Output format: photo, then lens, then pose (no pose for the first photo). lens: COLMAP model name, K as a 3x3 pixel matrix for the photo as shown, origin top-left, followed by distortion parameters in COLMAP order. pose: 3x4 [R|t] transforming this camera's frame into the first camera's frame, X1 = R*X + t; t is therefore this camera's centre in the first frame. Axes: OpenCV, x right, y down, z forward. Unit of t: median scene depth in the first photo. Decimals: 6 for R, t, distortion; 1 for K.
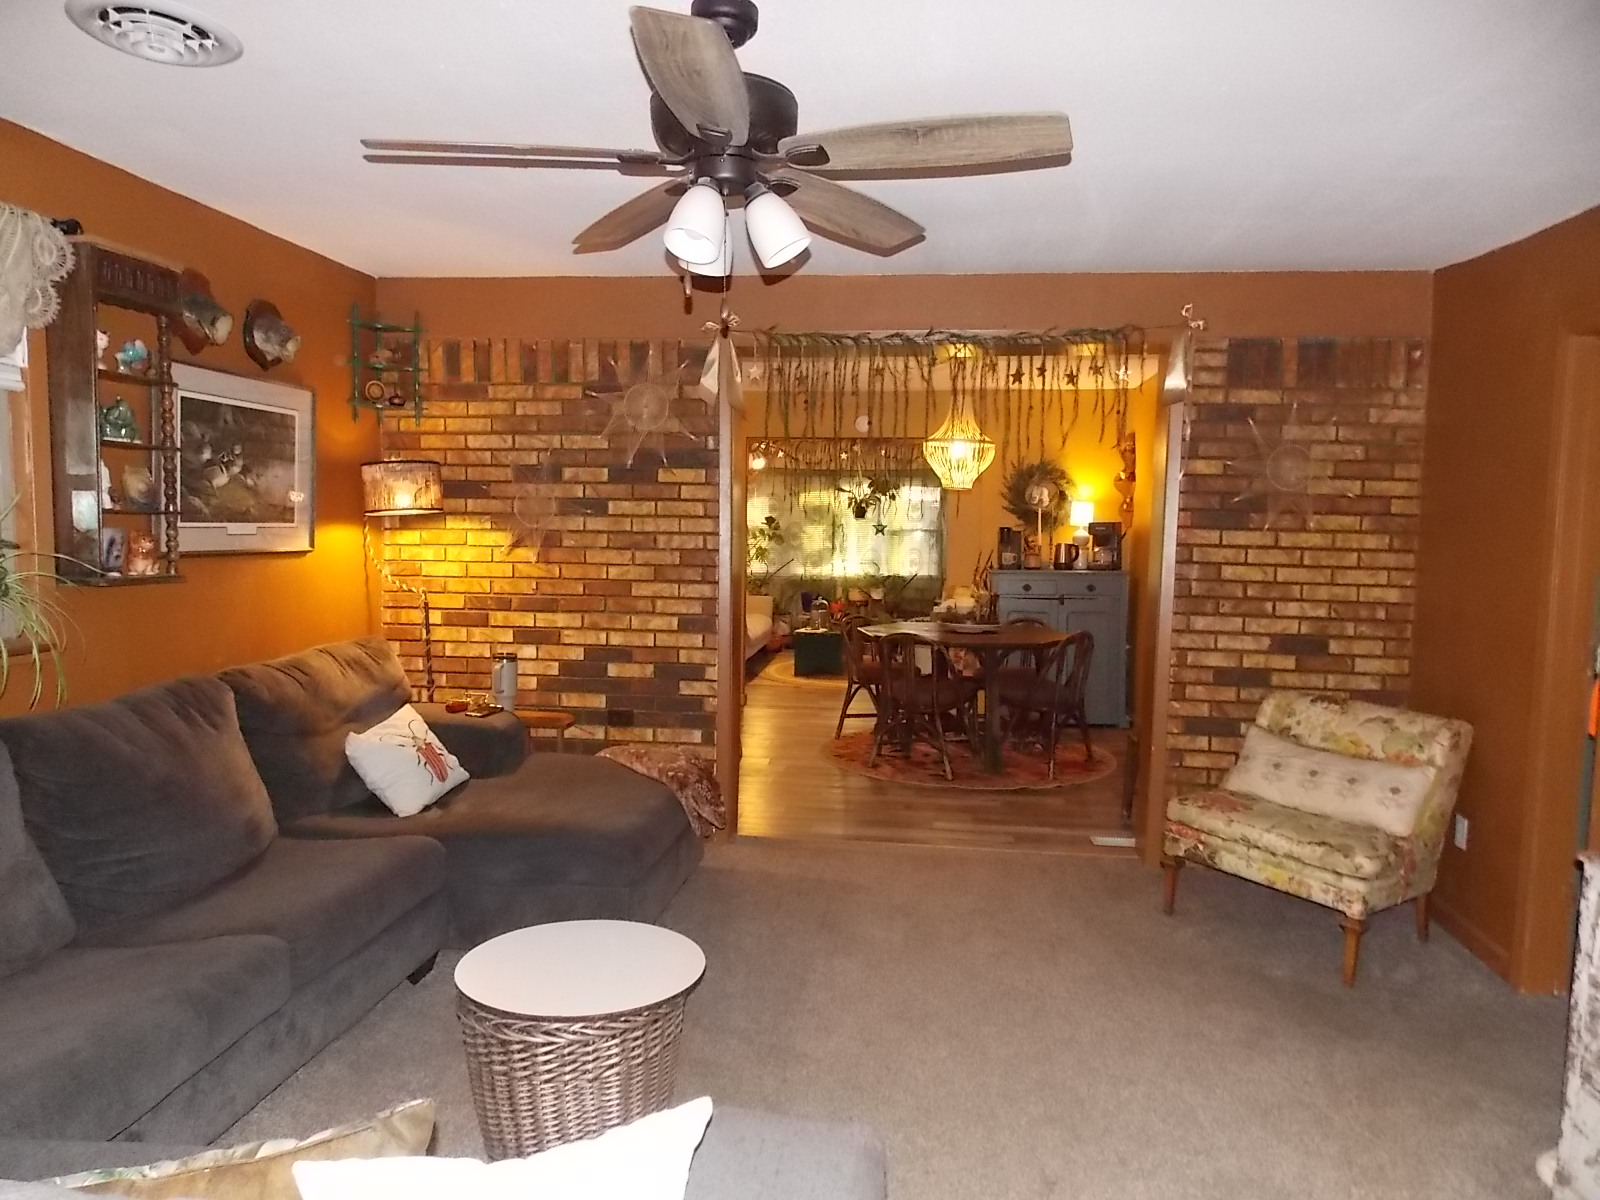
lens RADIAL K [[1067.3, 0, 806.5], [0, 1067.3, 603.9], [0, 0, 1]] dist [0.011083, -0.006773]
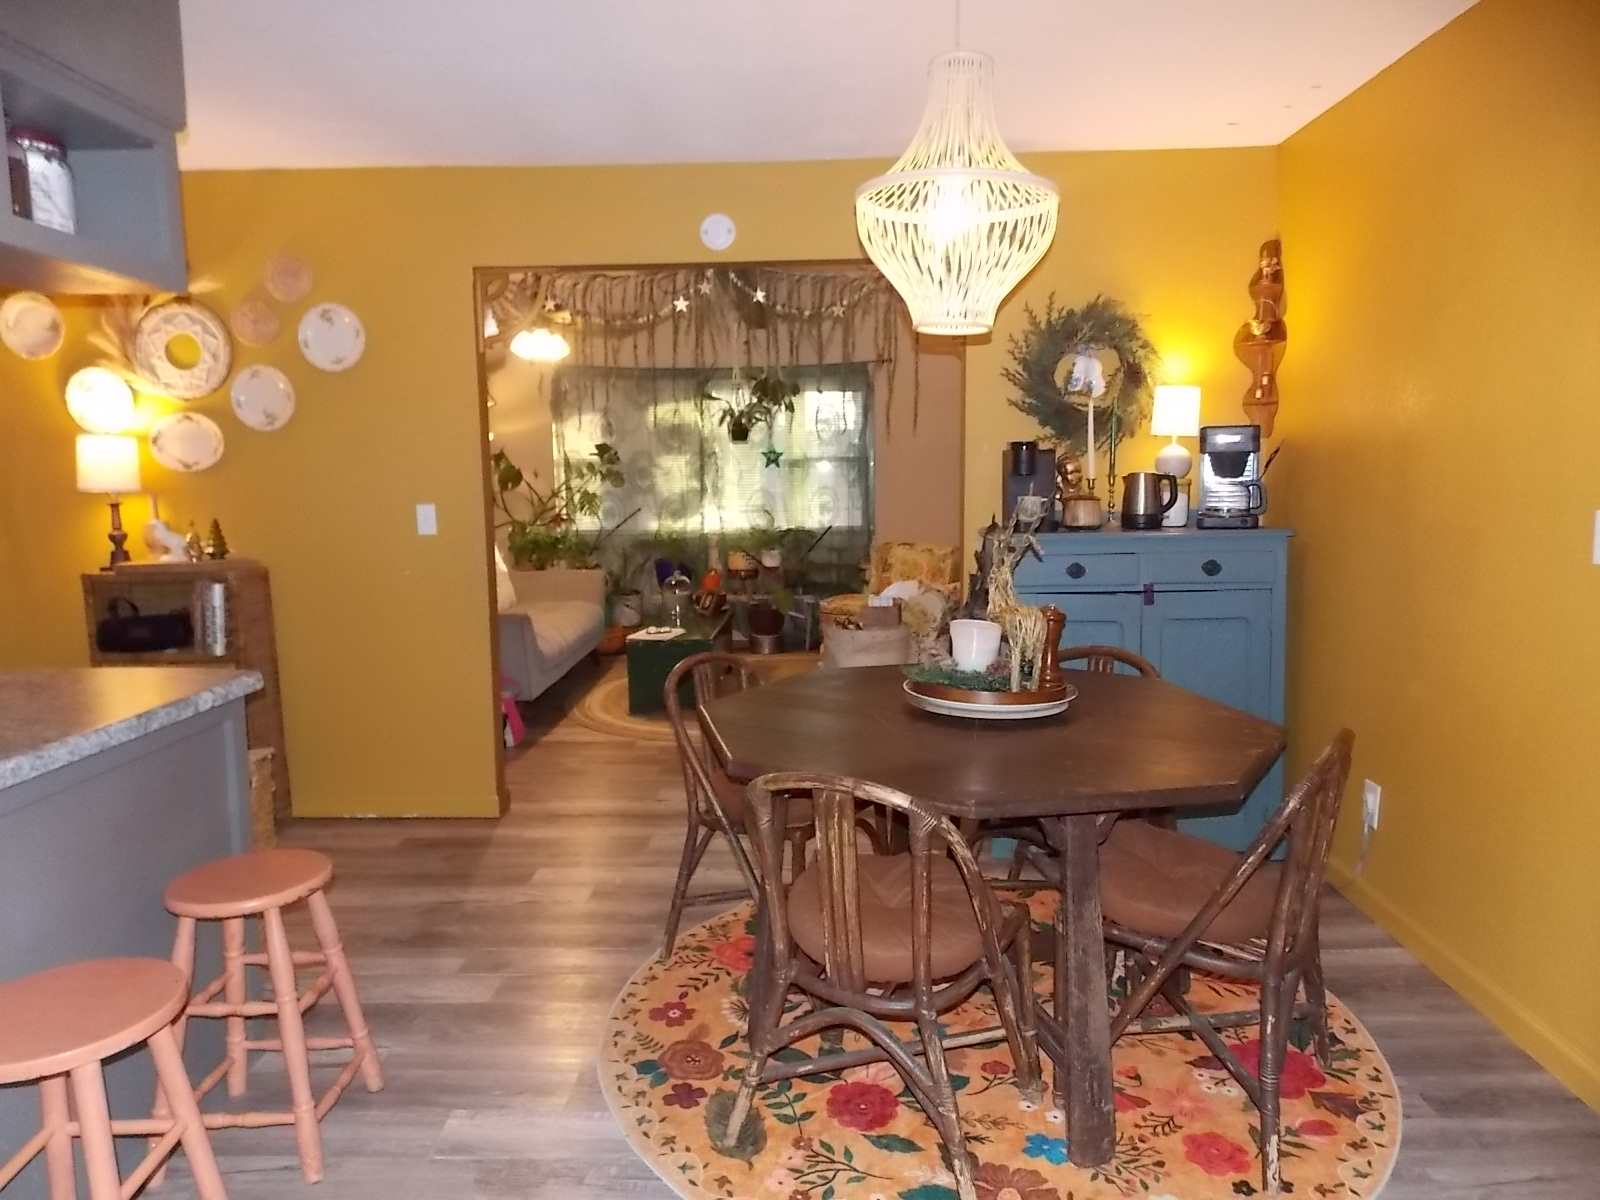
lens RADIAL K [[1067.3, 0, 799.3], [0, 1067.3, 587.6], [0, 0, 1]] dist [0.011083, -0.006773]
pose [[0.996374, -0.034715, 0.077672, 0.032783], [0.031147, 0.998424, 0.046687, -0.021931], [-0.079170, -0.044098, 0.995885, 0.357616]]
